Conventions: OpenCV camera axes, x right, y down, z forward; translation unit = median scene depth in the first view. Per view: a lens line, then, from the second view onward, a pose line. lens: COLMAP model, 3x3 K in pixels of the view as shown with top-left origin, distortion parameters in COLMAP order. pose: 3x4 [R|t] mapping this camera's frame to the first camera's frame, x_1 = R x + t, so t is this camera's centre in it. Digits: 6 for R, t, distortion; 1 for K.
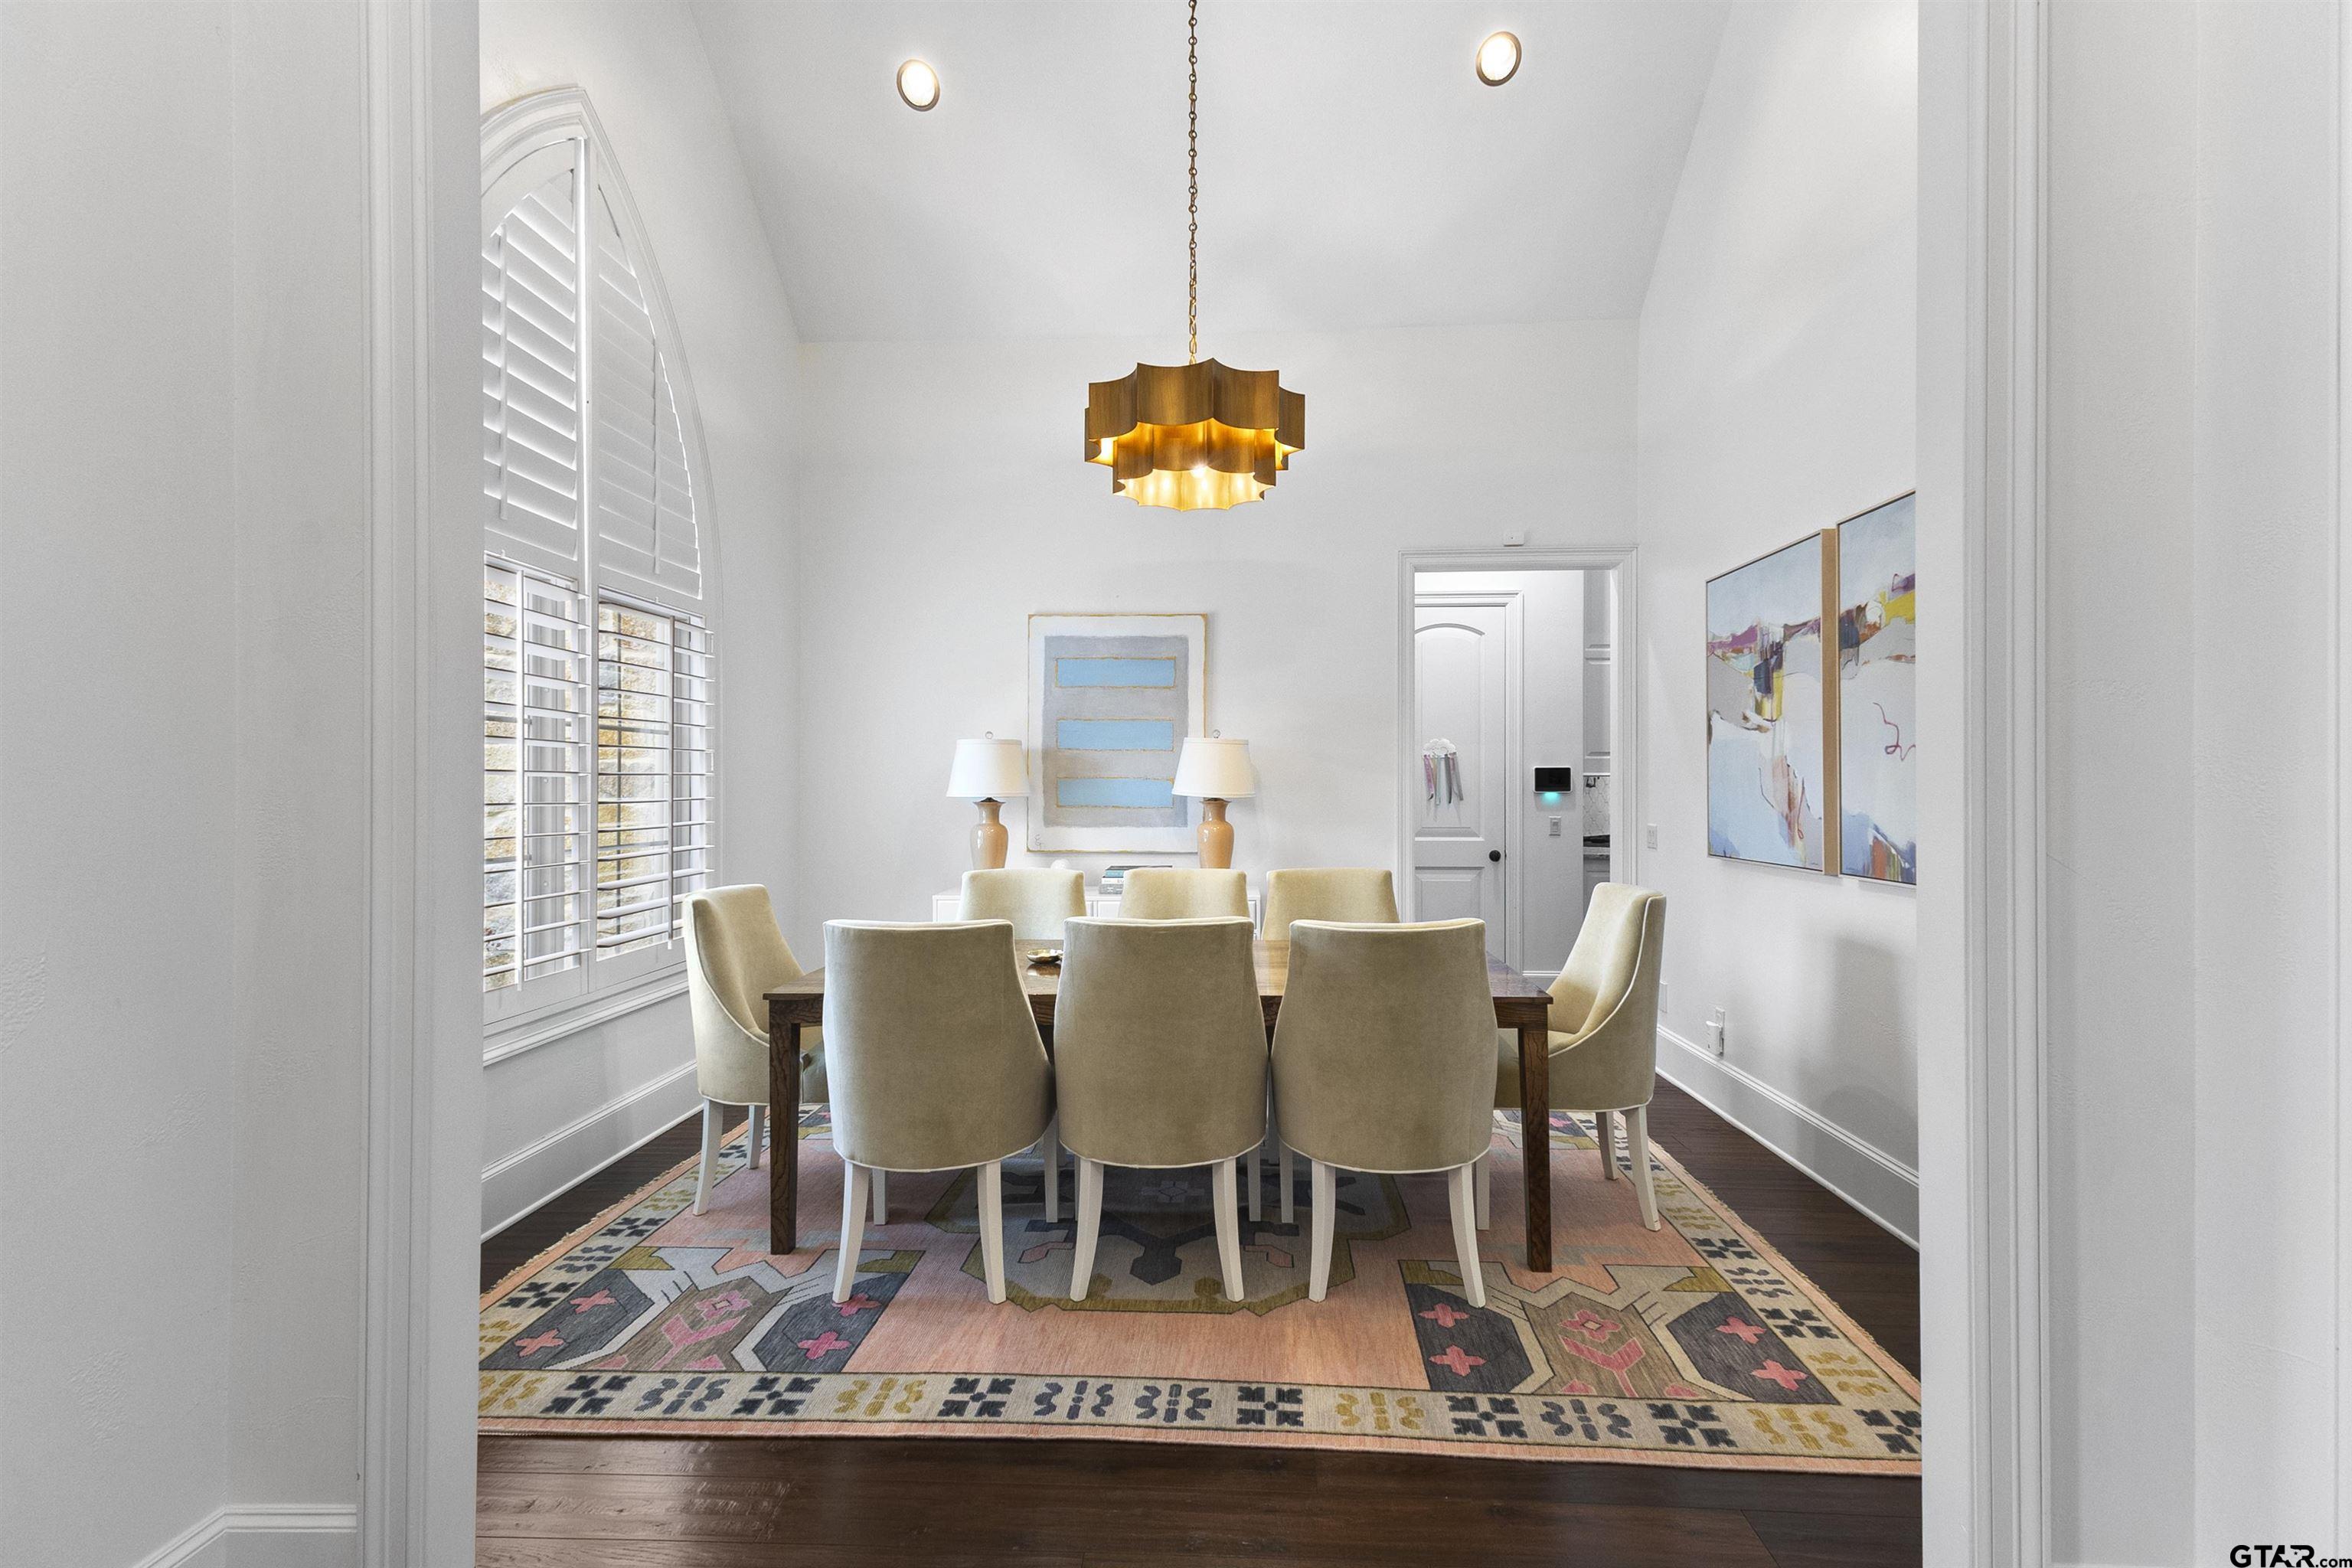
lens RADIAL K [[1095.4, 0, 1172.8], [0, 1095.4, 780.0], [0, 0, 1]] dist [0.014796, -0.000383]
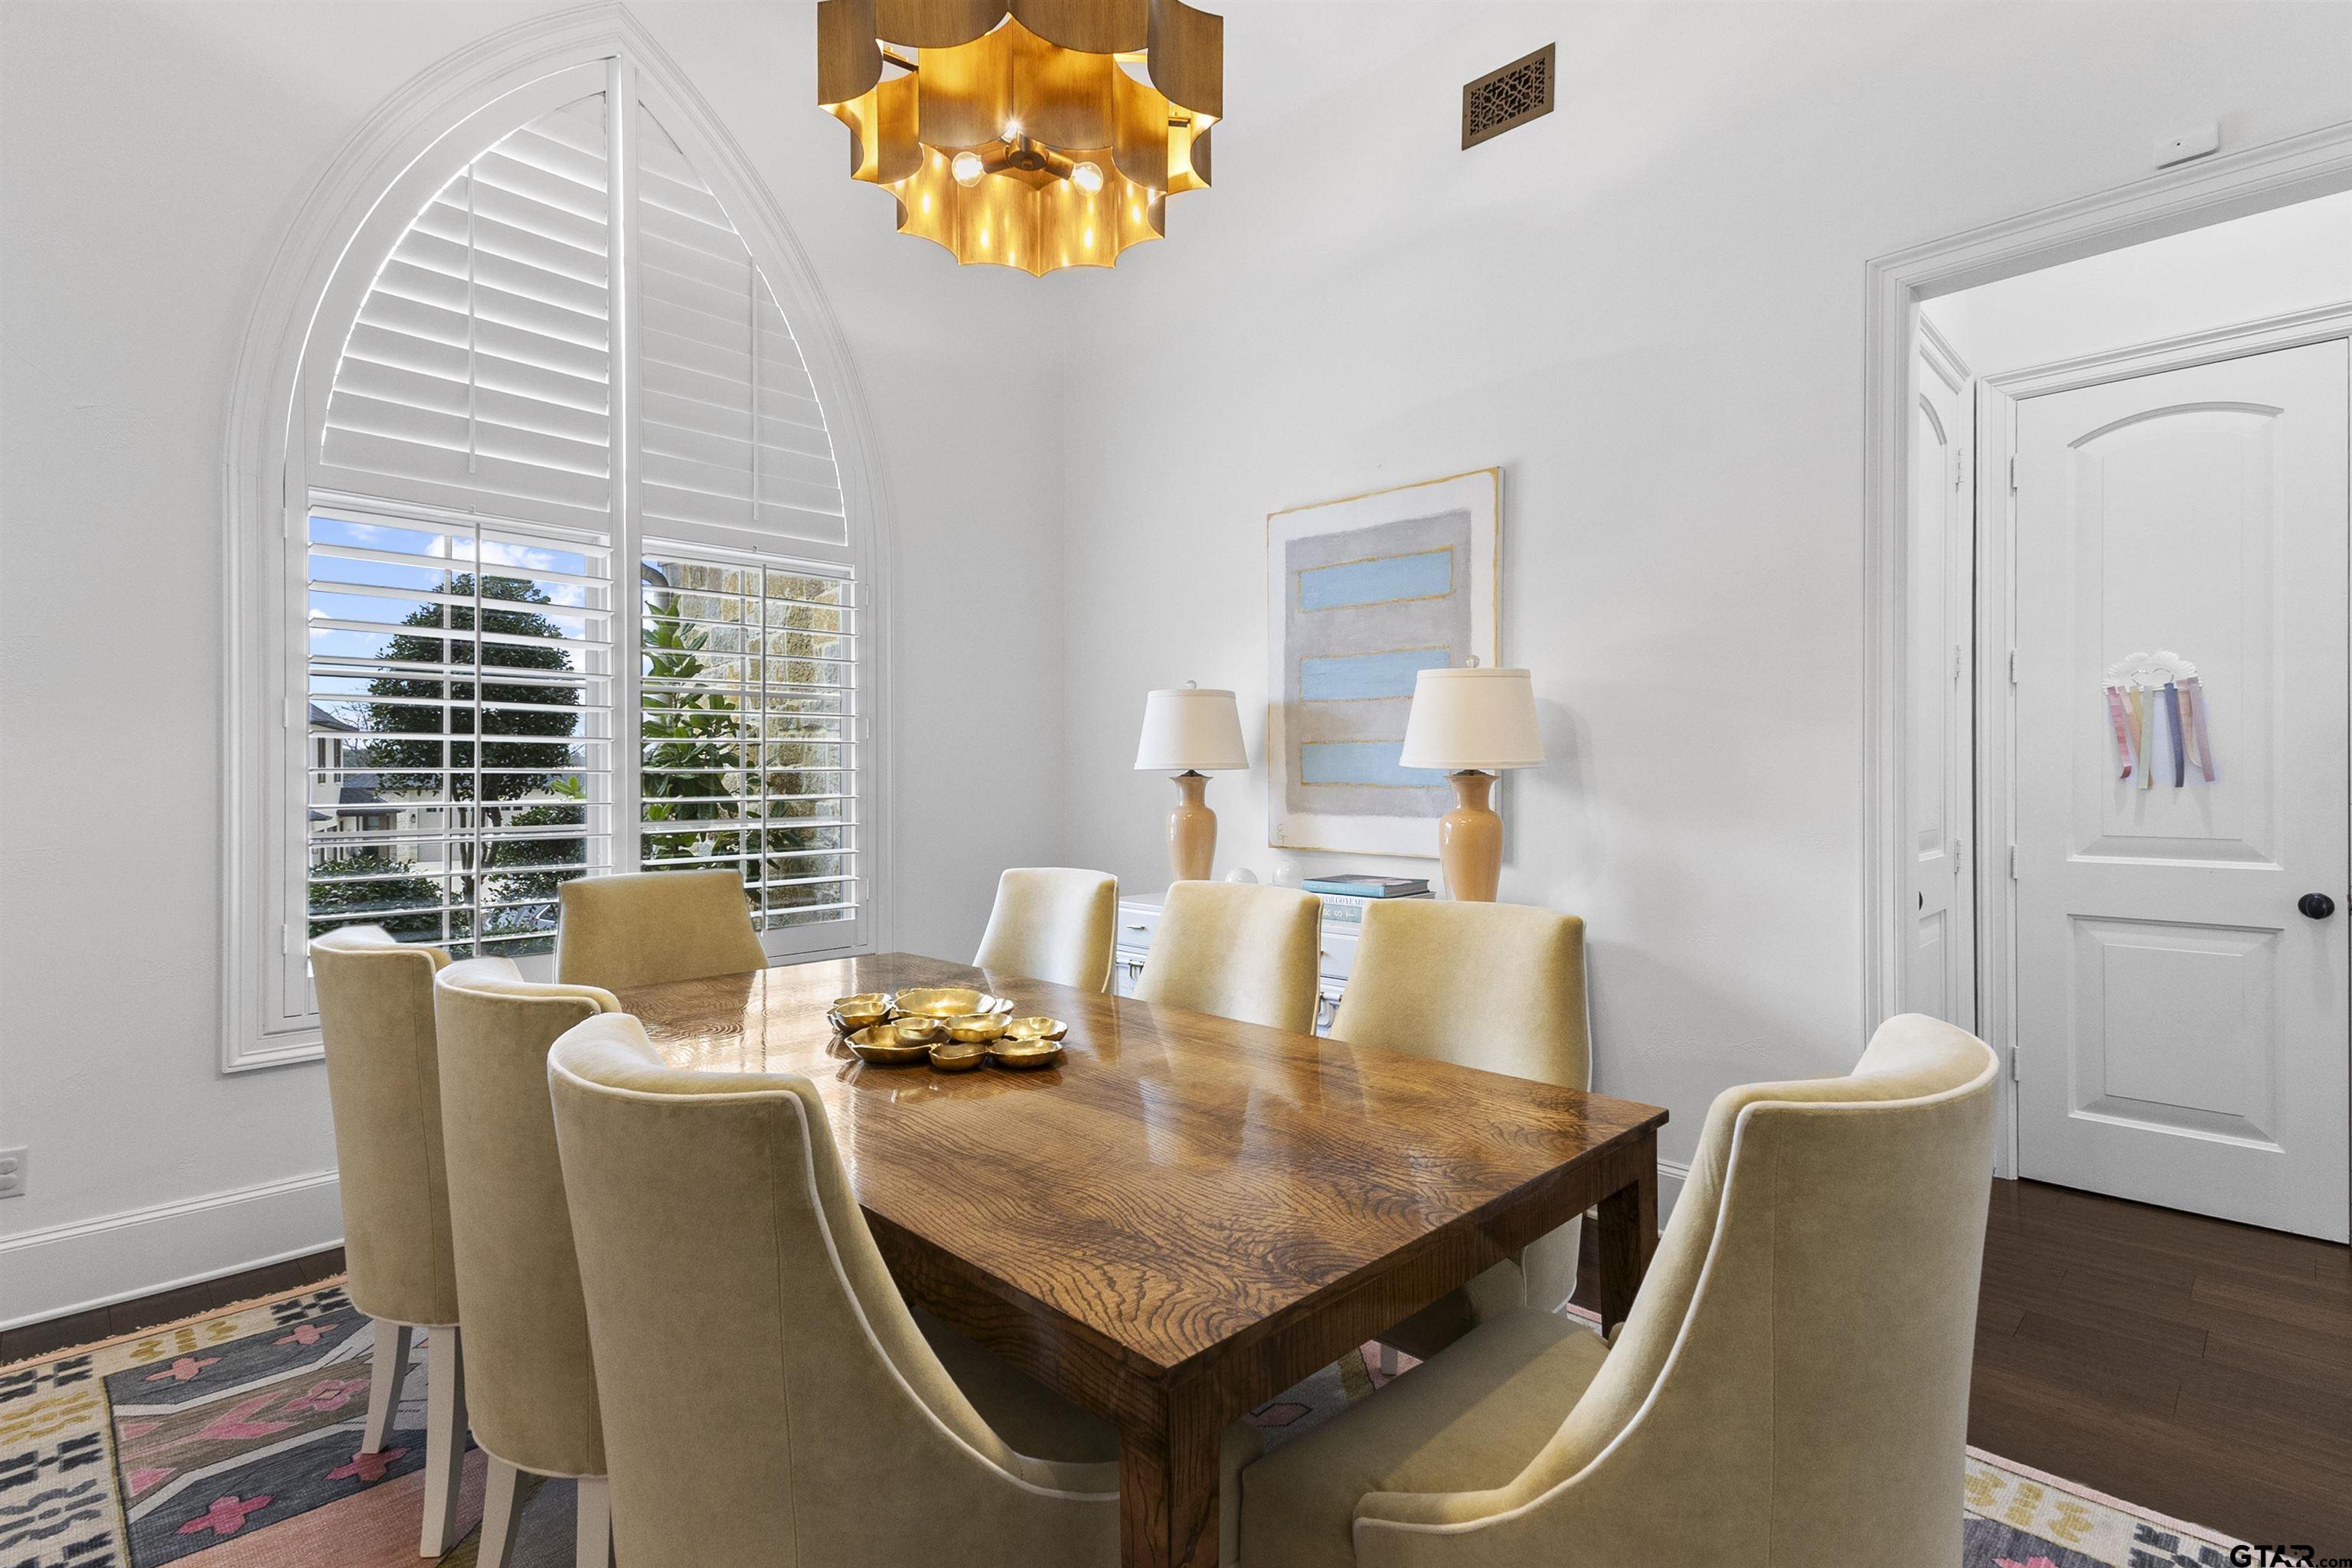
lens RADIAL K [[1120.5, 0, 1176.8], [0, 1120.5, 773.5], [0, 0, 1]] dist [0.017055, -0.001069]
pose [[0.743516, -0.001813, -0.668716, 0.312829], [0.004186, 0.999989, 0.001942, 0.015536], [0.668705, -0.004243, 0.743515, 0.420793]]
